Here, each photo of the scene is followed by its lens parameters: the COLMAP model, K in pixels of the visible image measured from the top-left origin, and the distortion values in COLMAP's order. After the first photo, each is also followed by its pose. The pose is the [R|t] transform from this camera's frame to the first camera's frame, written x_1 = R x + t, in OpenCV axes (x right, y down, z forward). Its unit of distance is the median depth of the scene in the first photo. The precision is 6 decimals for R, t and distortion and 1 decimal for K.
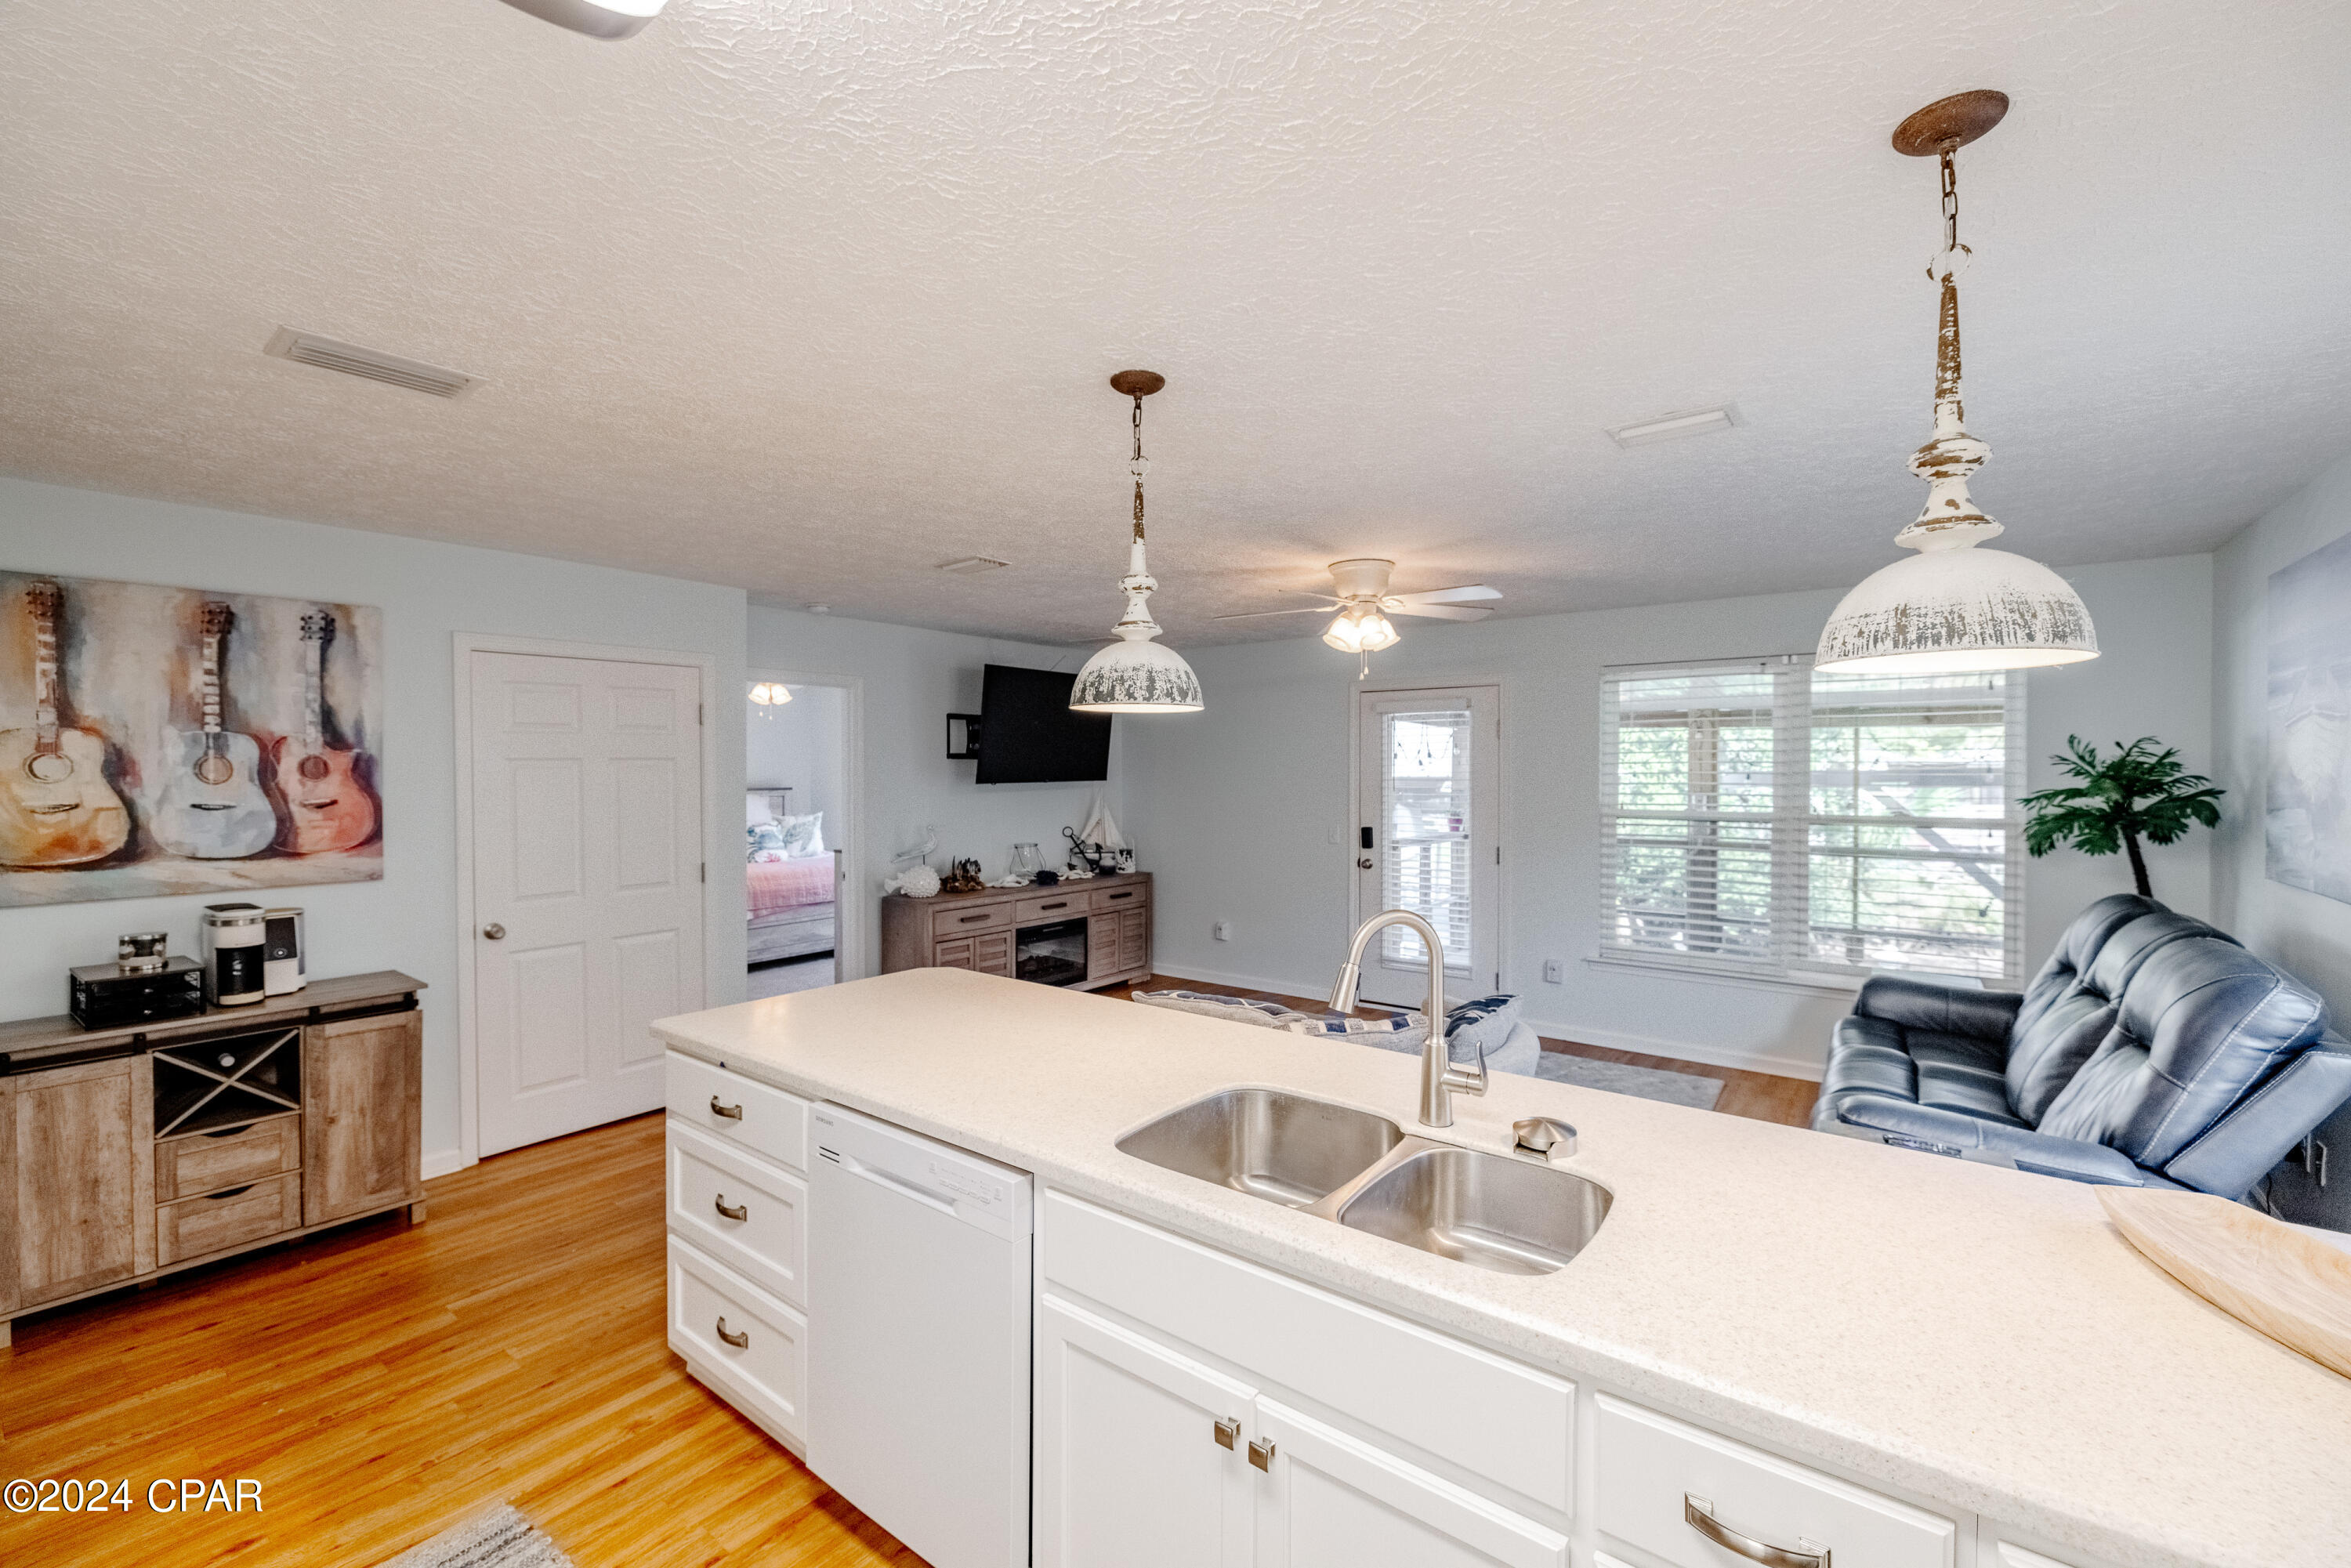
lens RADIAL K [[956.9, 0, 1169.2], [0, 956.9, 775.2], [0, 0, 1]] dist [-0.015736, -0.000130]
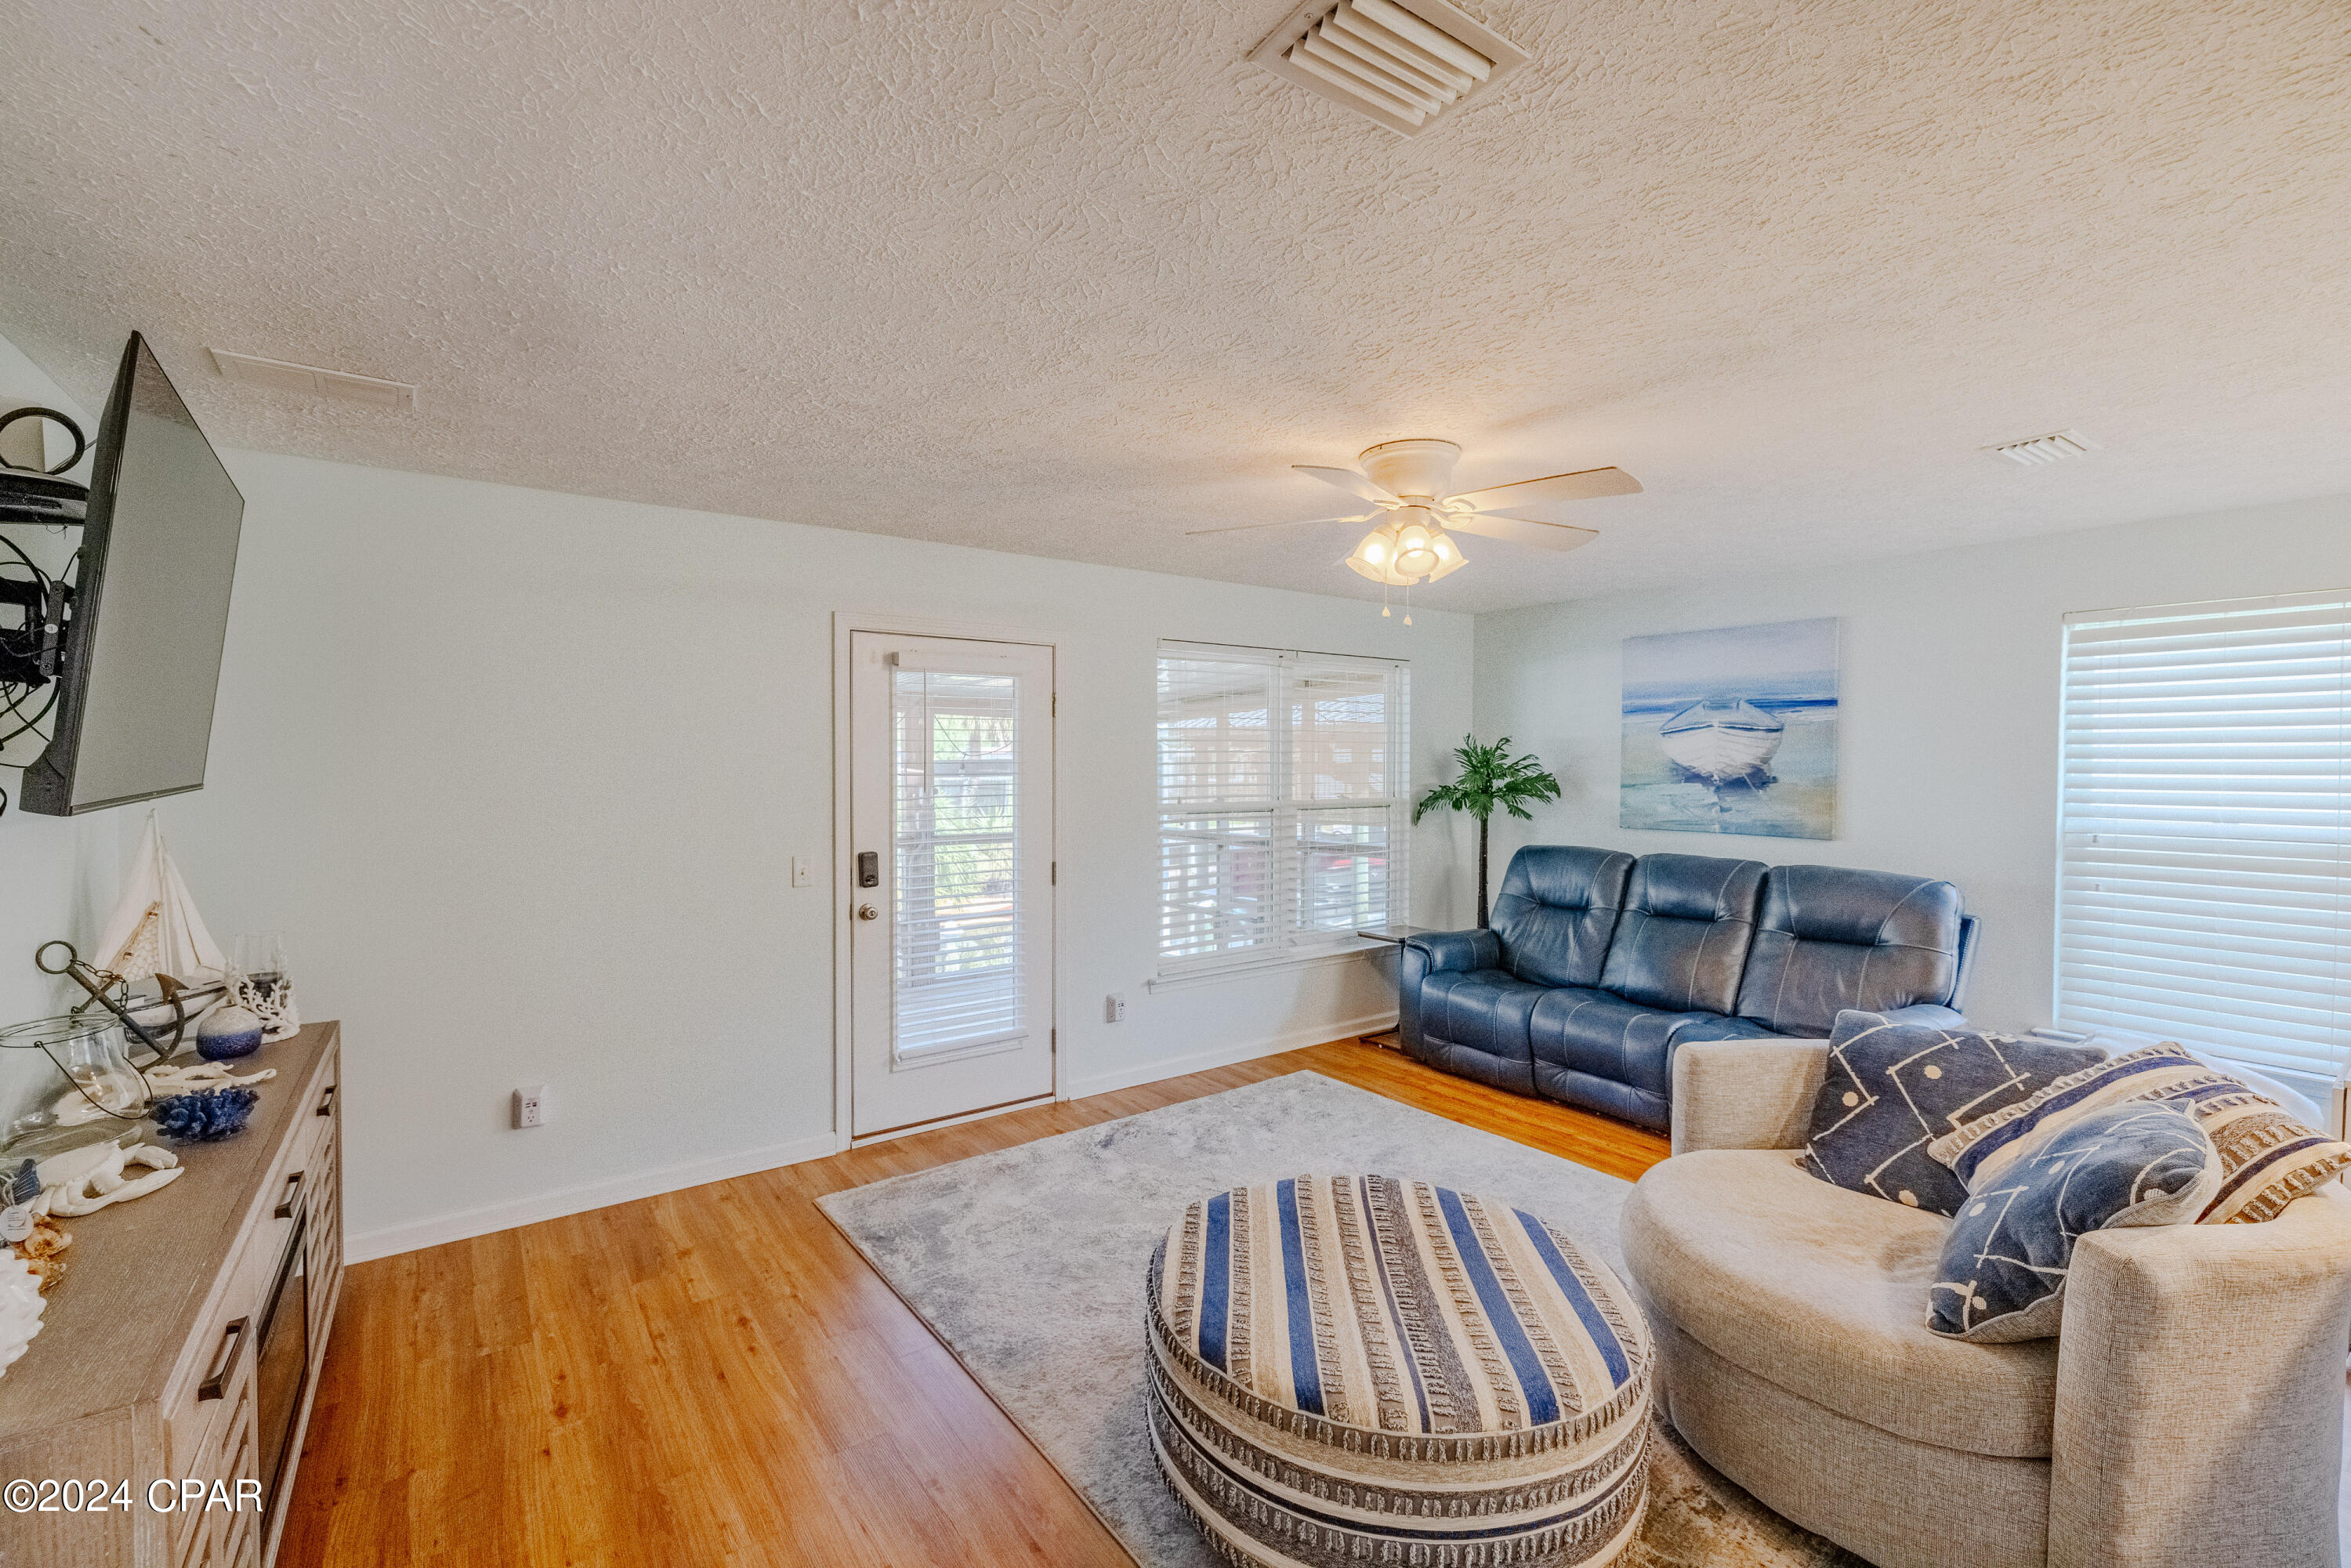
lens RADIAL K [[983.4, 0, 1158.9], [0, 983.4, 721.1], [0, 0, 1]] dist [-0.002018, -0.000250]
pose [[0.295109, 0.038654, 0.954681, -0.657687], [0.007598, 0.999055, -0.042800, -0.005295], [-0.955433, 0.019884, 0.294536, 1.168693]]
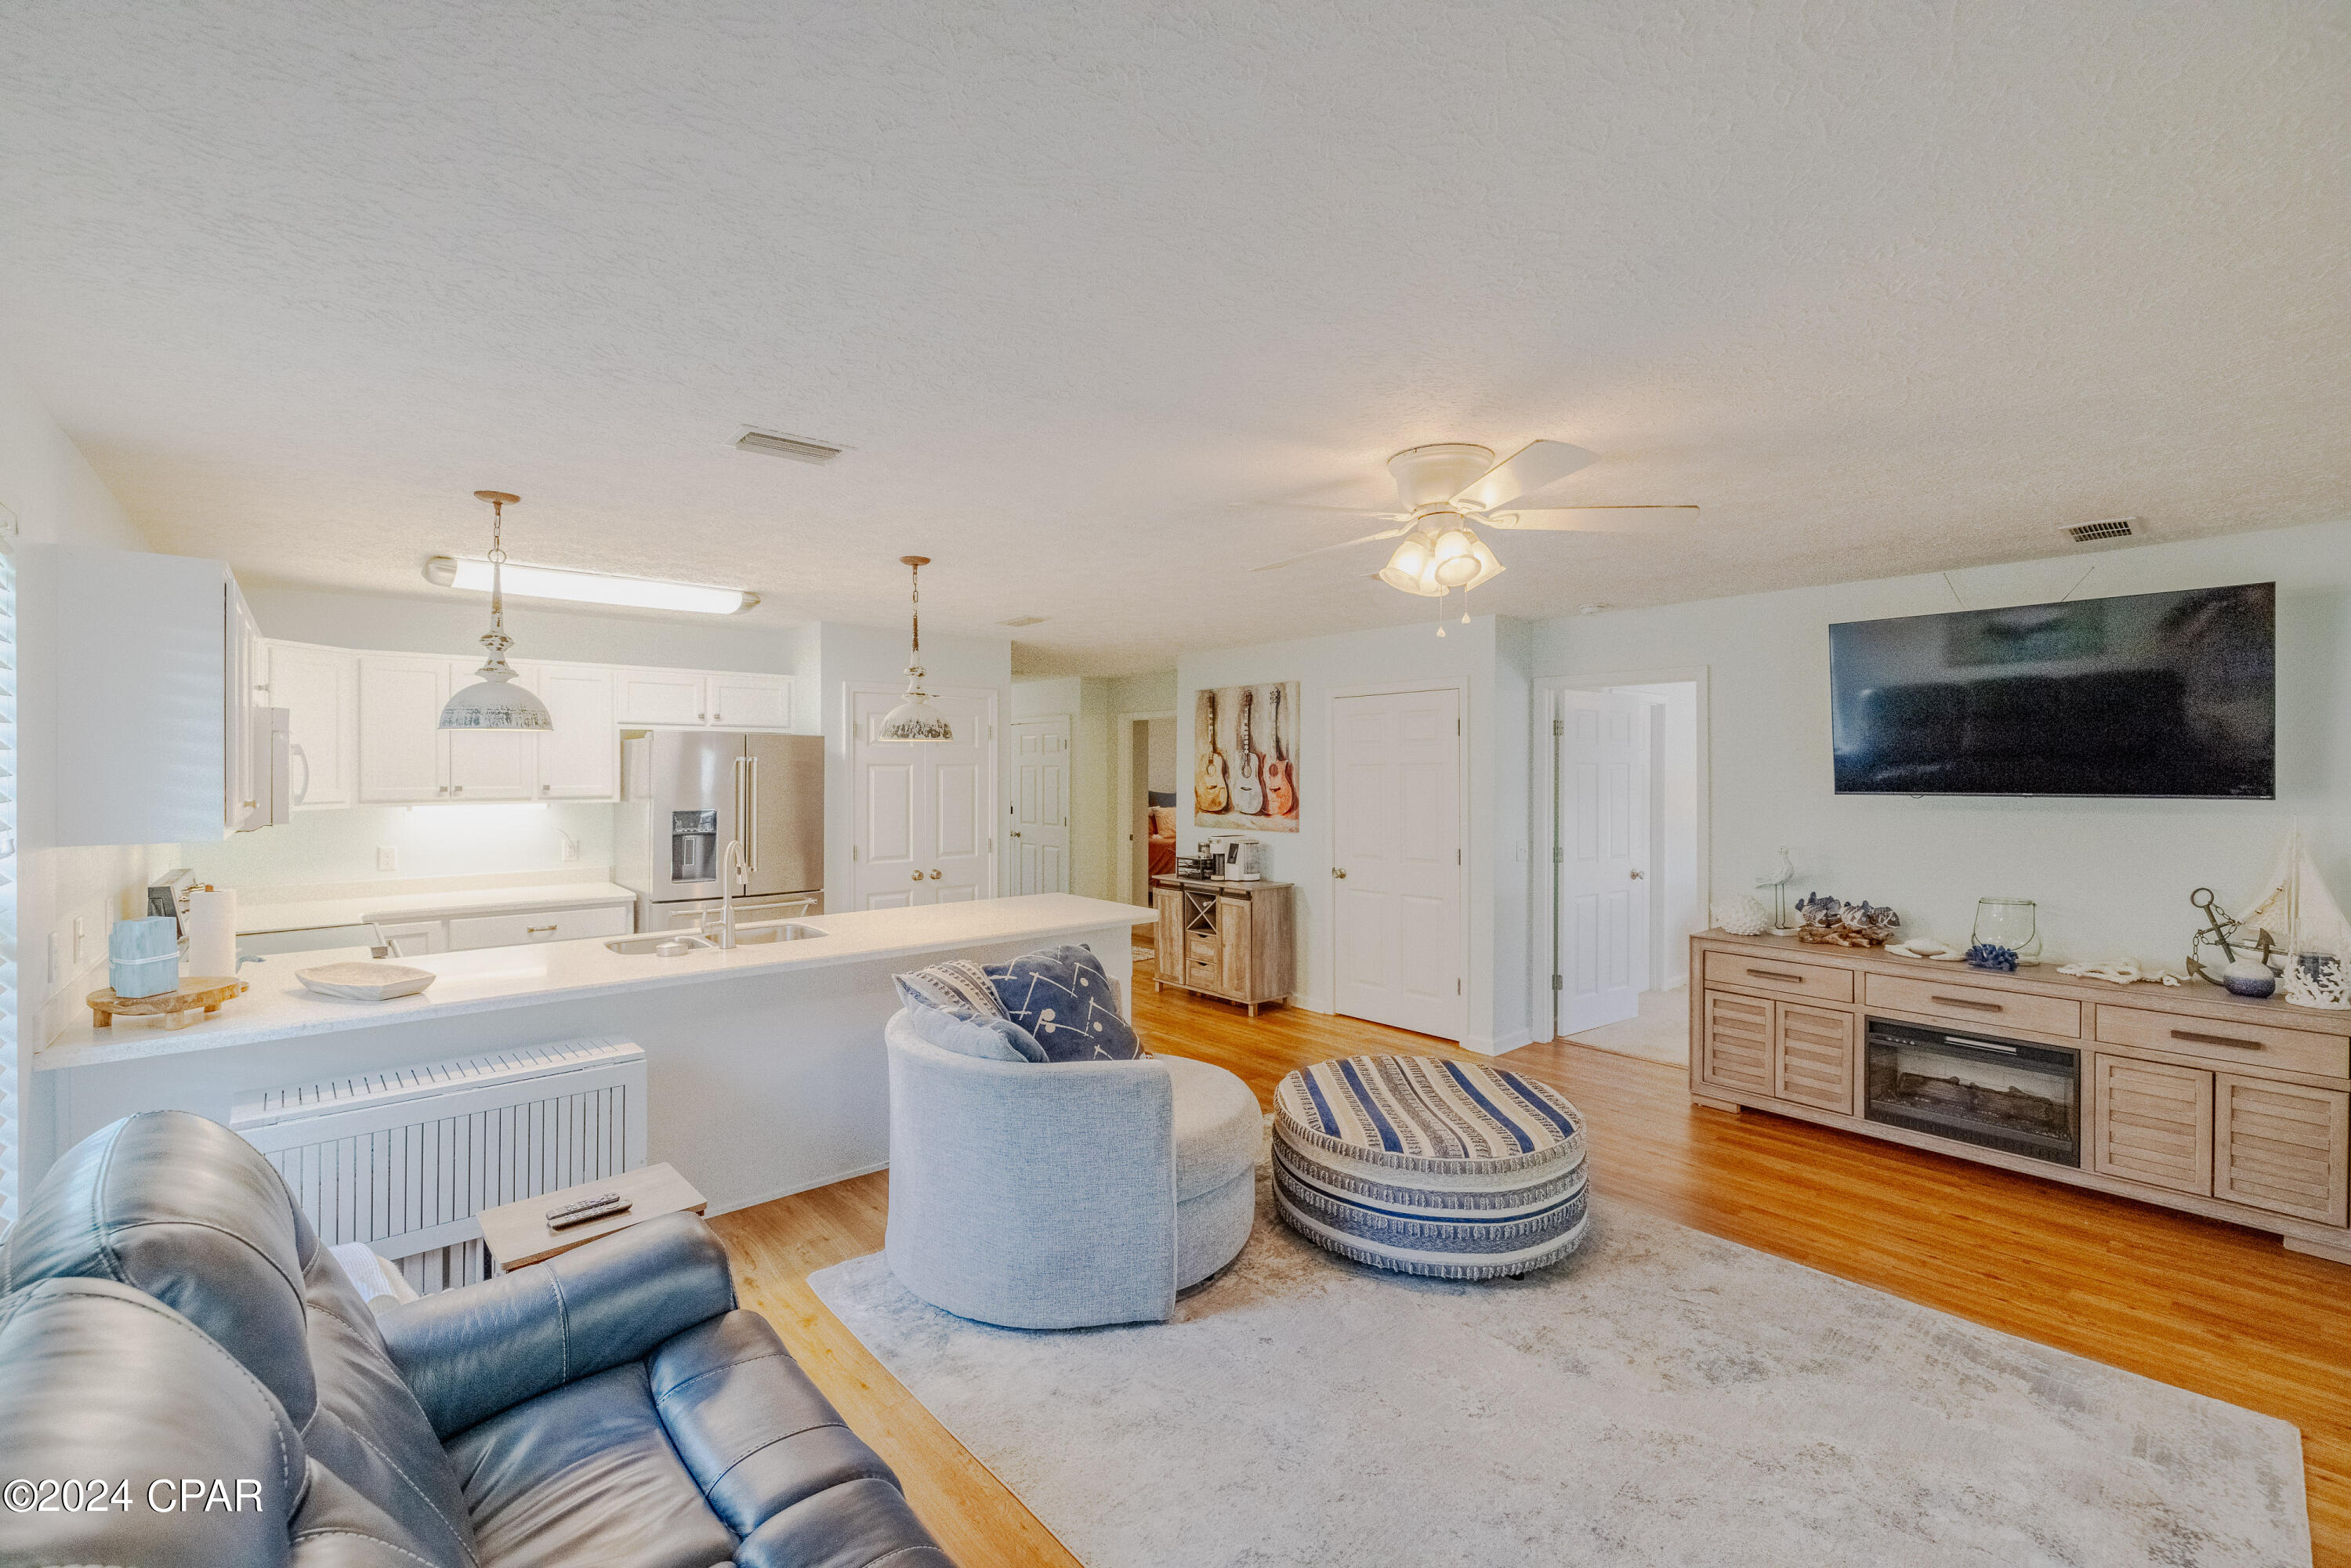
lens RADIAL K [[956.9, 0, 1169.2], [0, 956.9, 775.2], [0, 0, 1]] dist [-0.015736, -0.000130]
pose [[-0.195123, 0.009538, -0.980732, 1.036217], [-0.006394, 0.999919, 0.010997, -0.017895], [0.980758, 0.008417, -0.195046, 1.162468]]
